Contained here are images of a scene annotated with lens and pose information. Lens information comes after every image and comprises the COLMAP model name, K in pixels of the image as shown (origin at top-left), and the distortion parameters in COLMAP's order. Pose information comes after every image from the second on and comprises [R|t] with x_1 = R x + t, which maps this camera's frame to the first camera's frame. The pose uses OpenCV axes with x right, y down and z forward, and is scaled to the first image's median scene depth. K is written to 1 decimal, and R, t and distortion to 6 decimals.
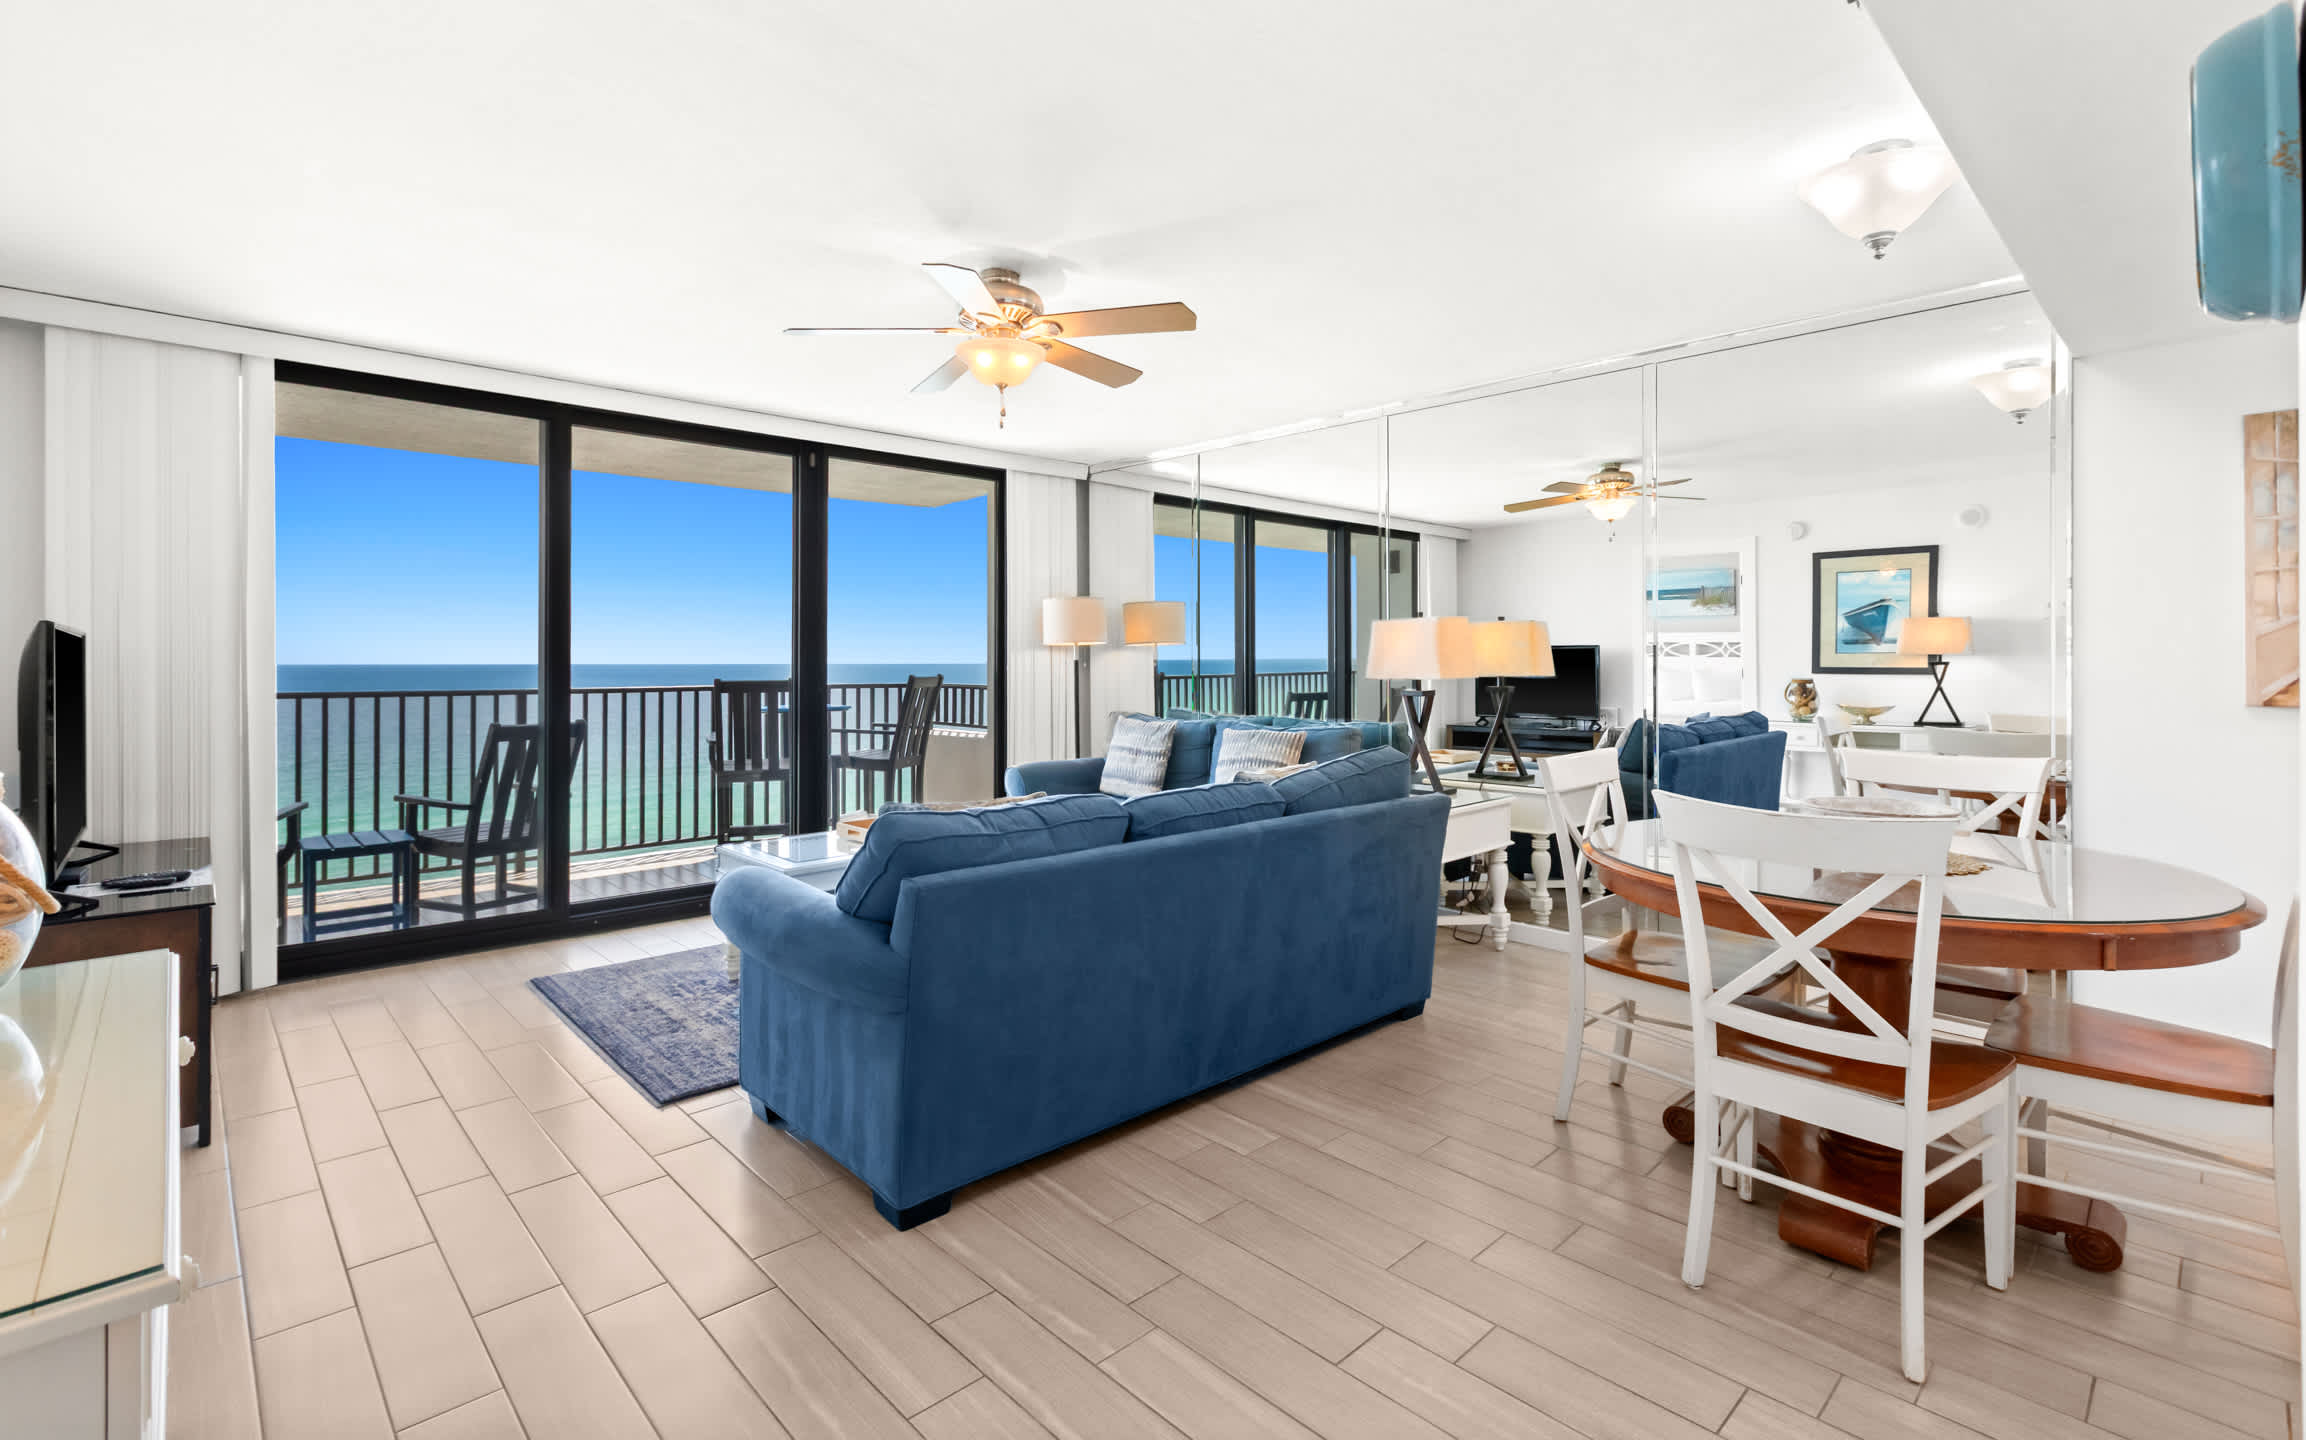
lens RADIAL K [[1031.0, 0, 1176.6], [0, 1031.0, 659.0], [0, 0, 1]] dist [0.005529, -0.001972]
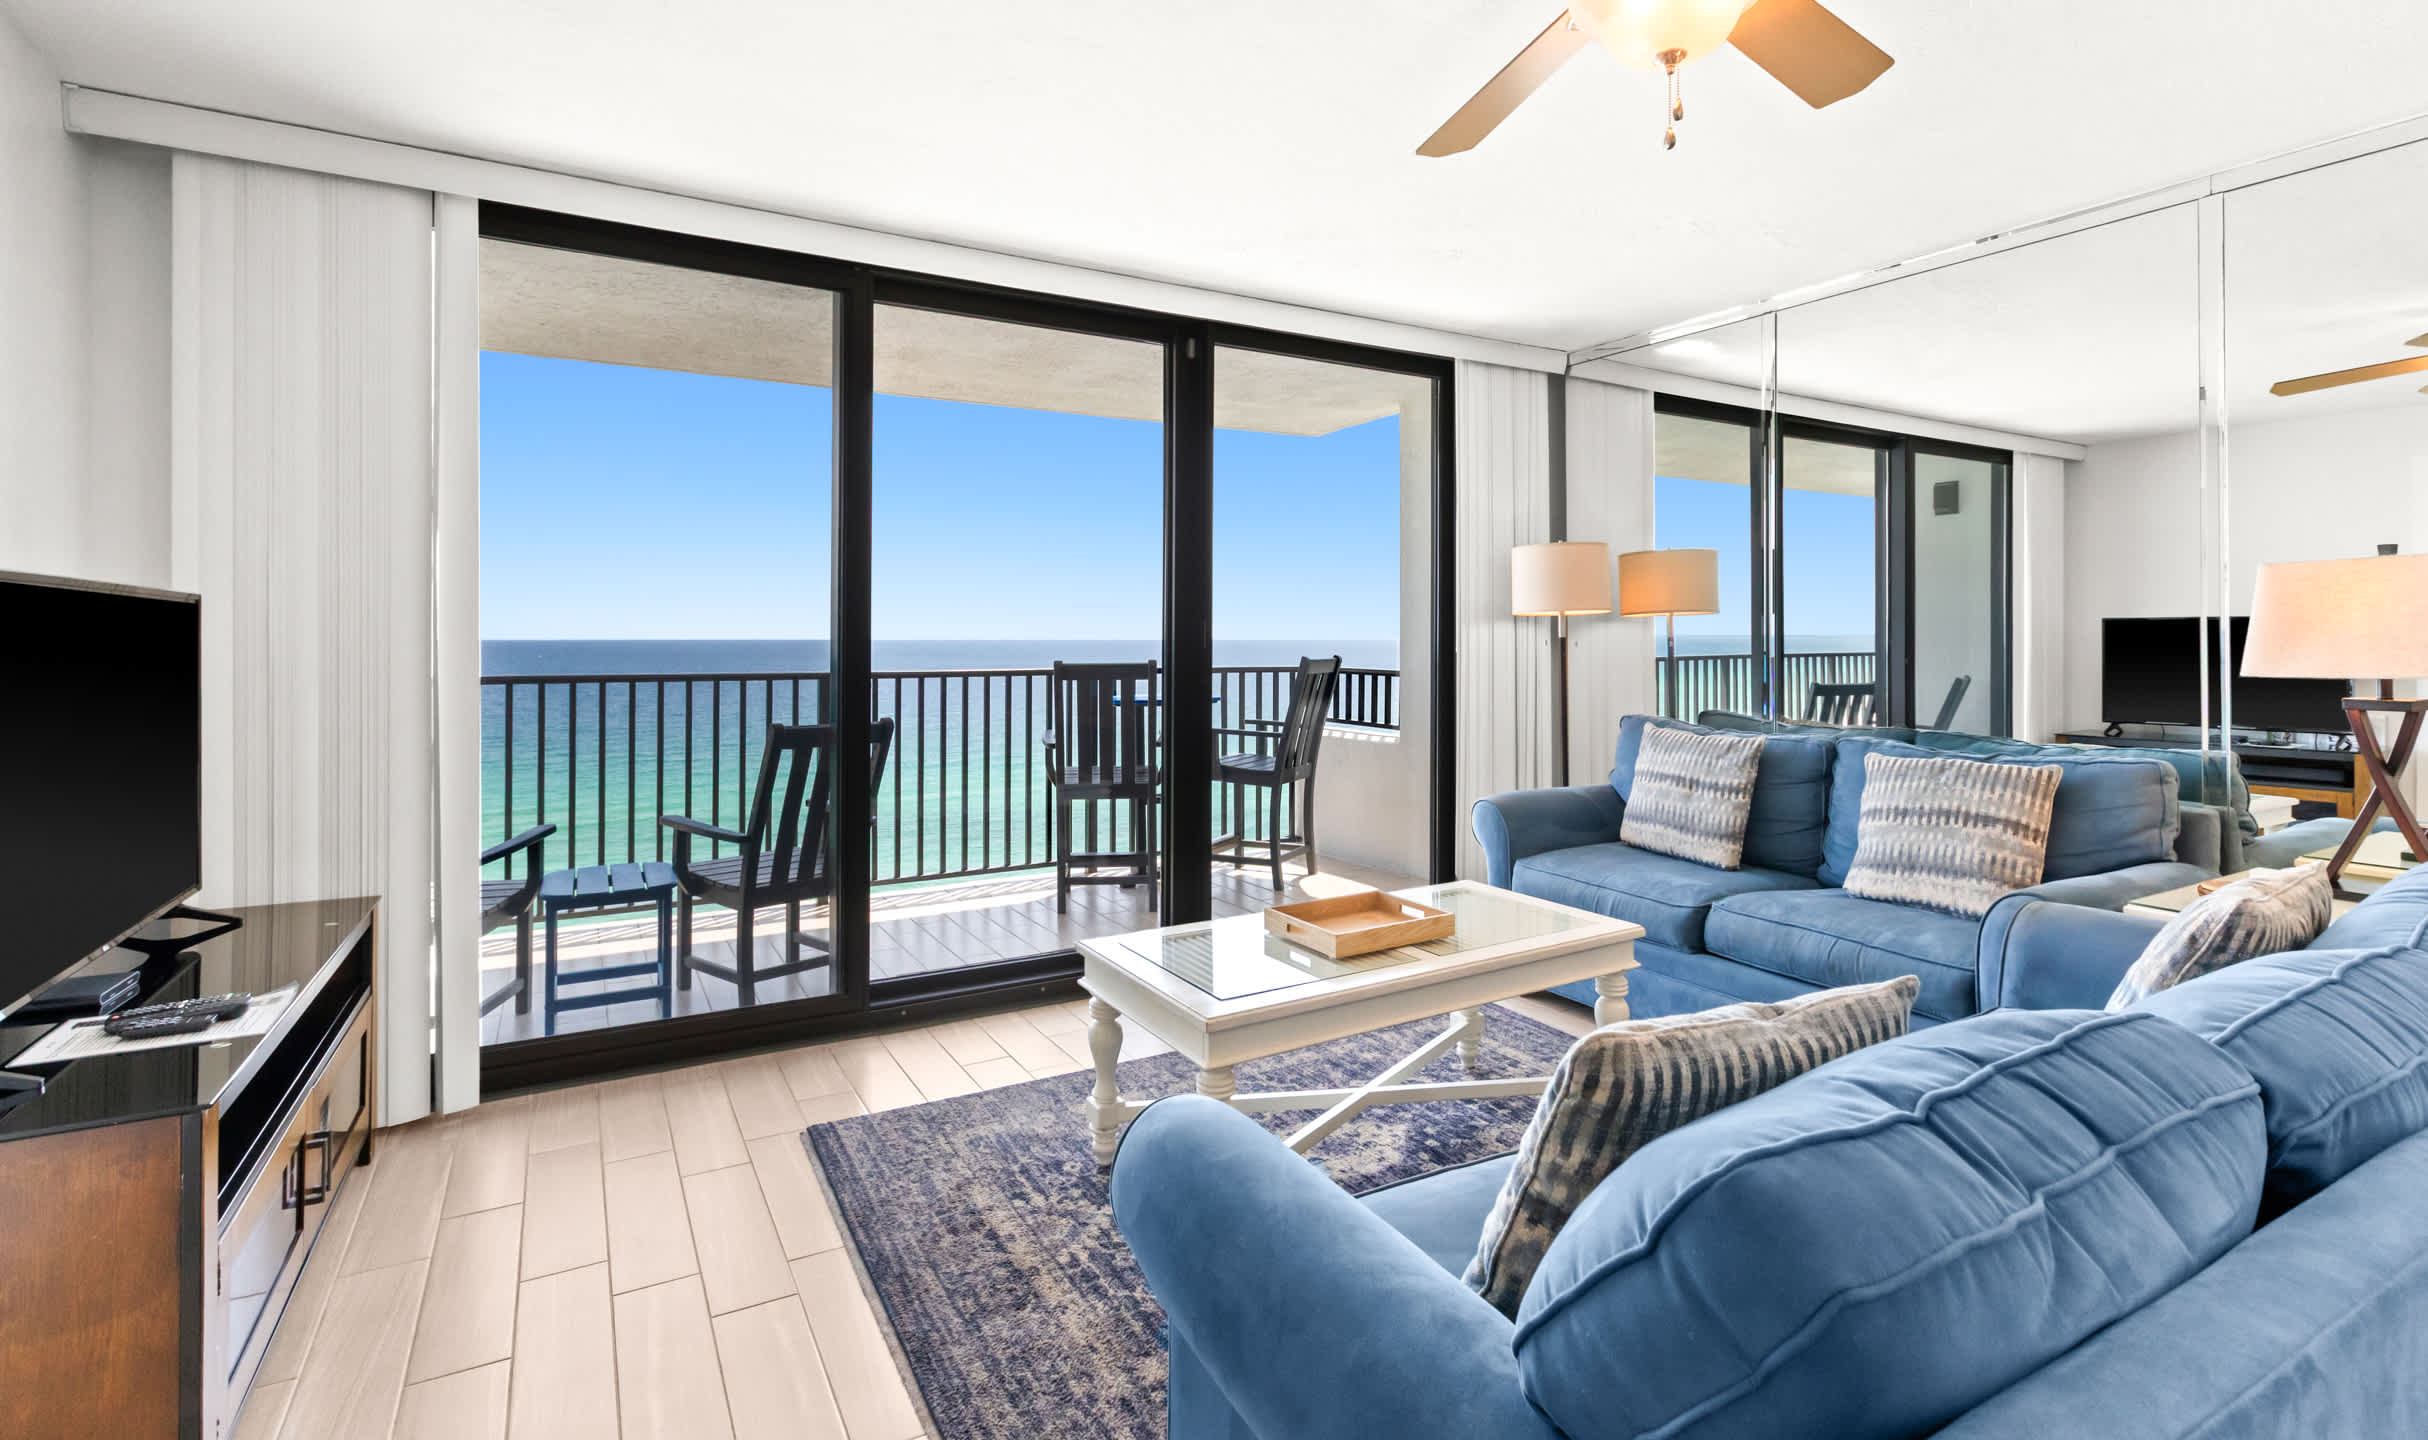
lens RADIAL K [[1122.2, 0, 1241.7], [0, 1122.2, 633.0], [0, 0, 1]] dist [-0.003840, 0.000485]
pose [[0.972839, 0.001650, -0.231476, -0.145310], [-0.002439, 0.999992, -0.003120, 0.001790], [0.231469, 0.003600, 0.972836, 0.276806]]
